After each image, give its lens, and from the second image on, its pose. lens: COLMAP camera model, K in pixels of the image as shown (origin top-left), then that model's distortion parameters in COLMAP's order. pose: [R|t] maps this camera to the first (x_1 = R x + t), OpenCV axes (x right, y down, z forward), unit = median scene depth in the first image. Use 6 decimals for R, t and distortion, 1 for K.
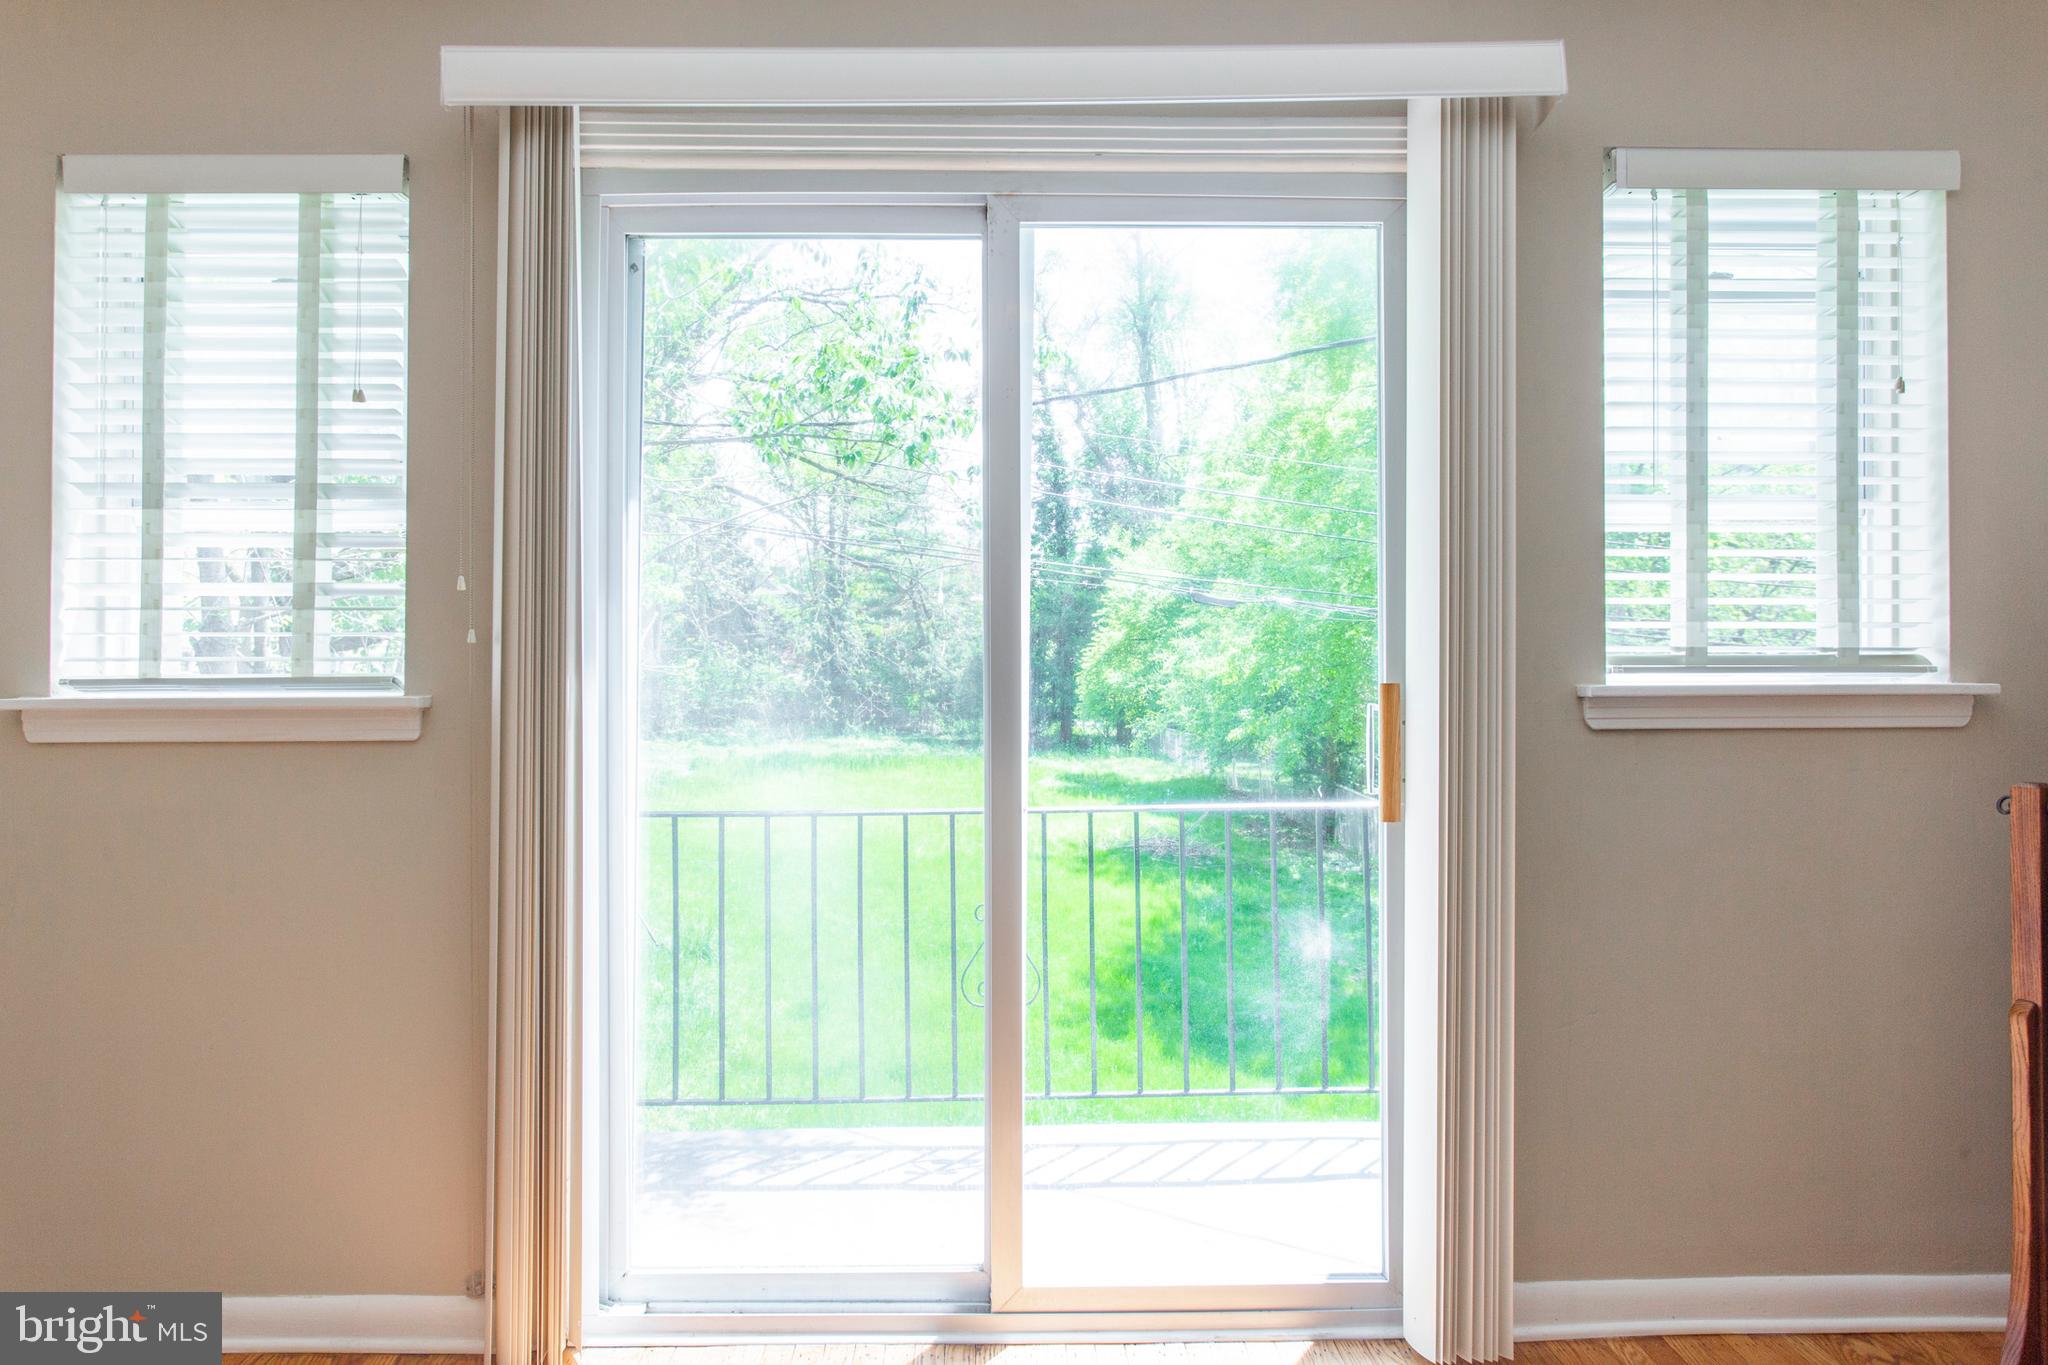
lens RADIAL K [[1191.2, 0, 1020.8], [0, 1191.2, 656.8], [0, 0, 1]] dist [-0.000275, -0.000059]
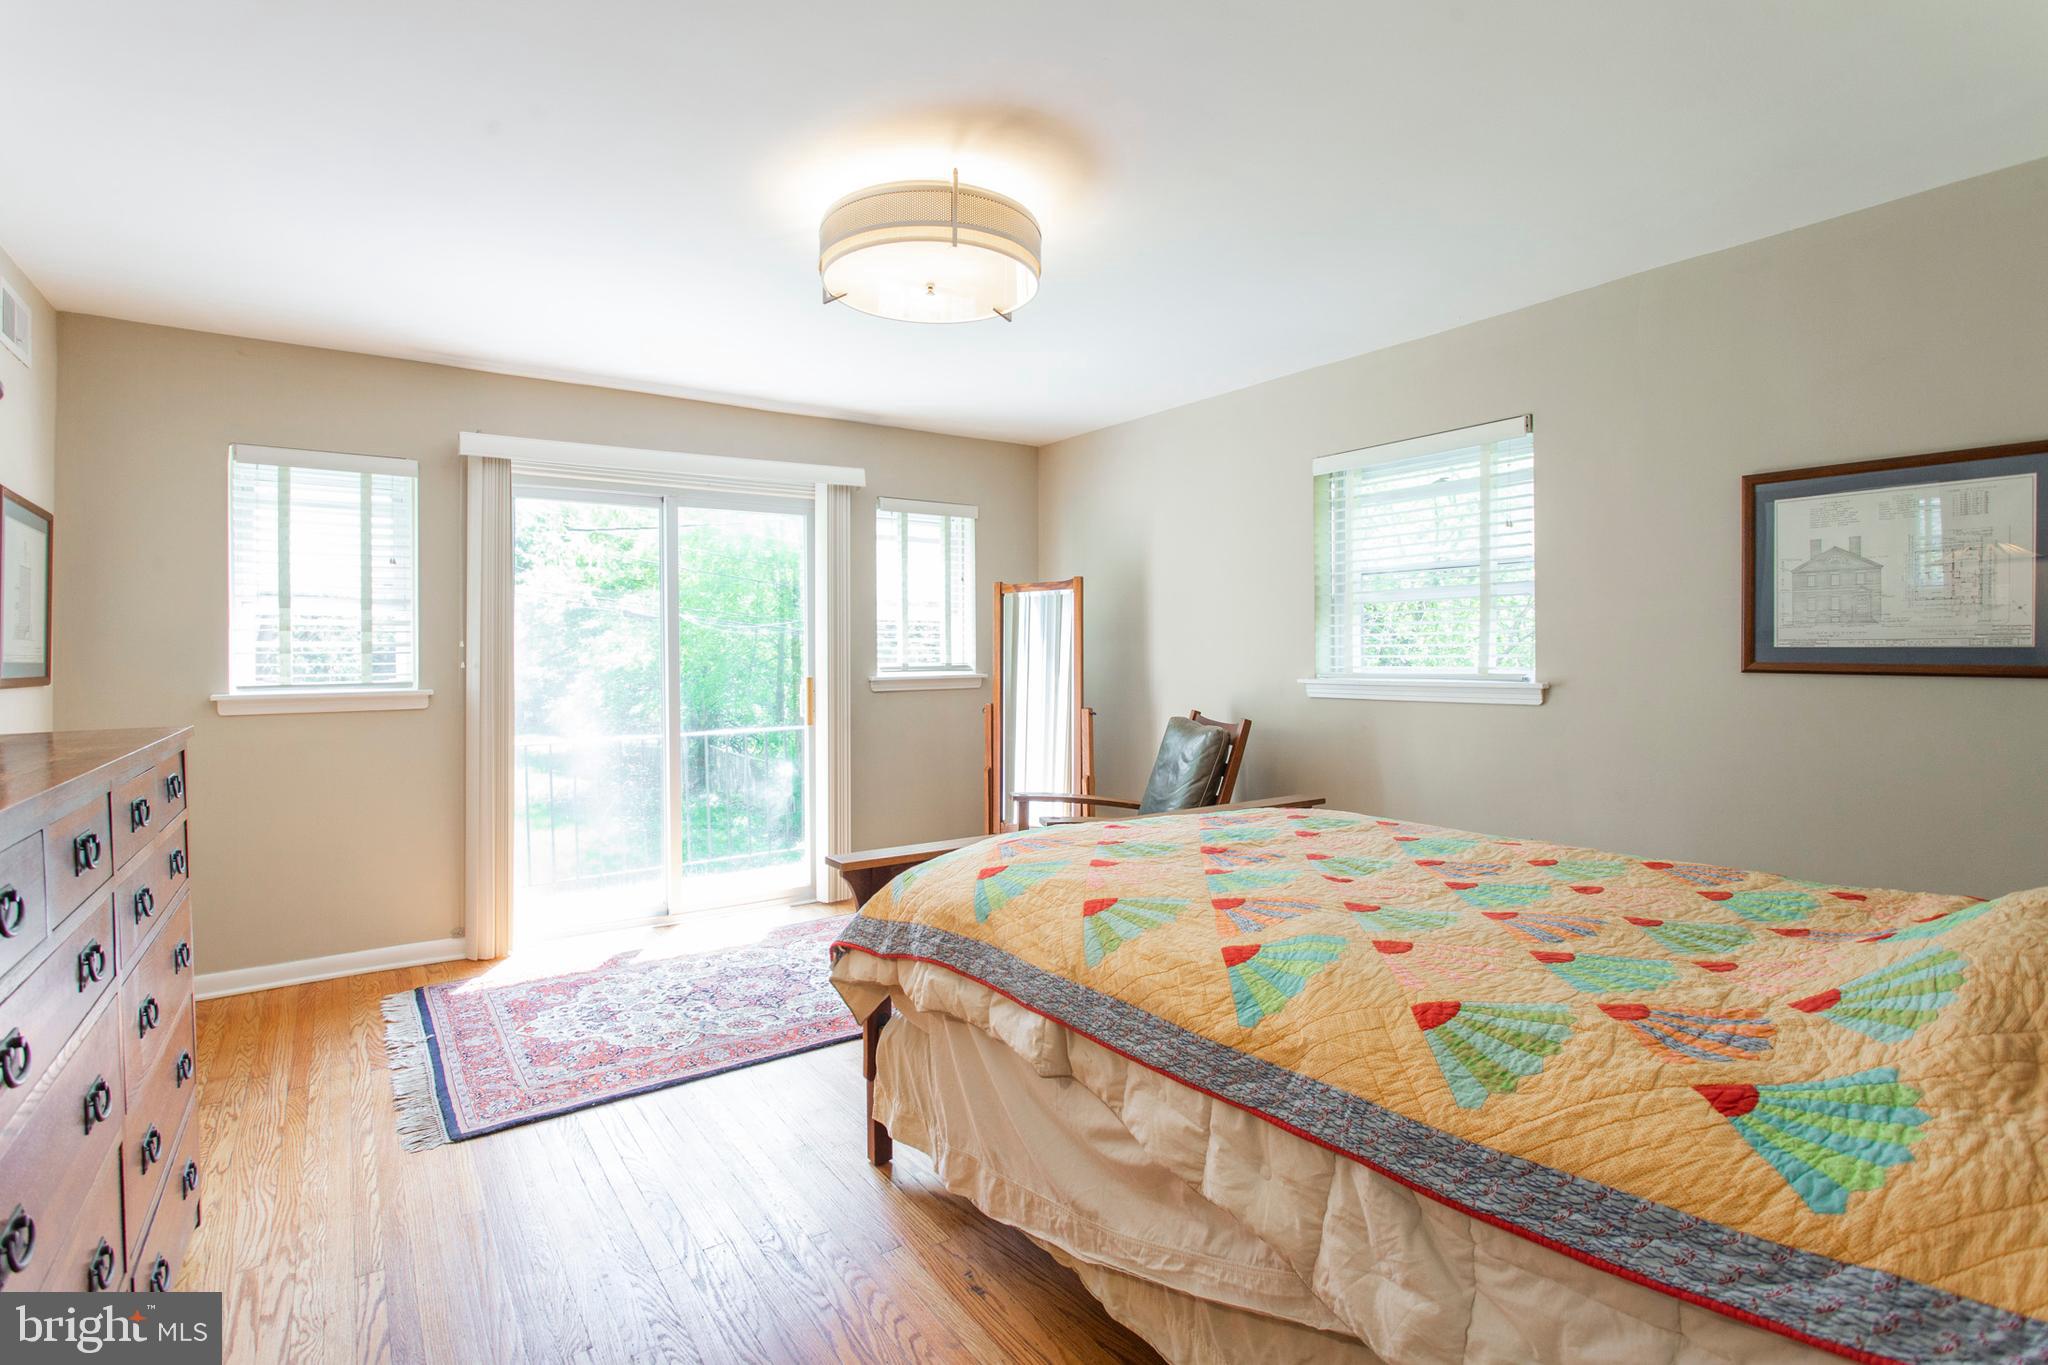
lens RADIAL K [[996.5, 0, 999.3], [0, 996.5, 662.3], [0, 0, 1]] dist [-0.013951, 0.007579]
pose [[0.840547, -0.009048, 0.541664, -0.606699], [-0.000443, 0.999849, 0.017389, -0.056127], [-0.541739, -0.014856, 0.840415, -1.267061]]
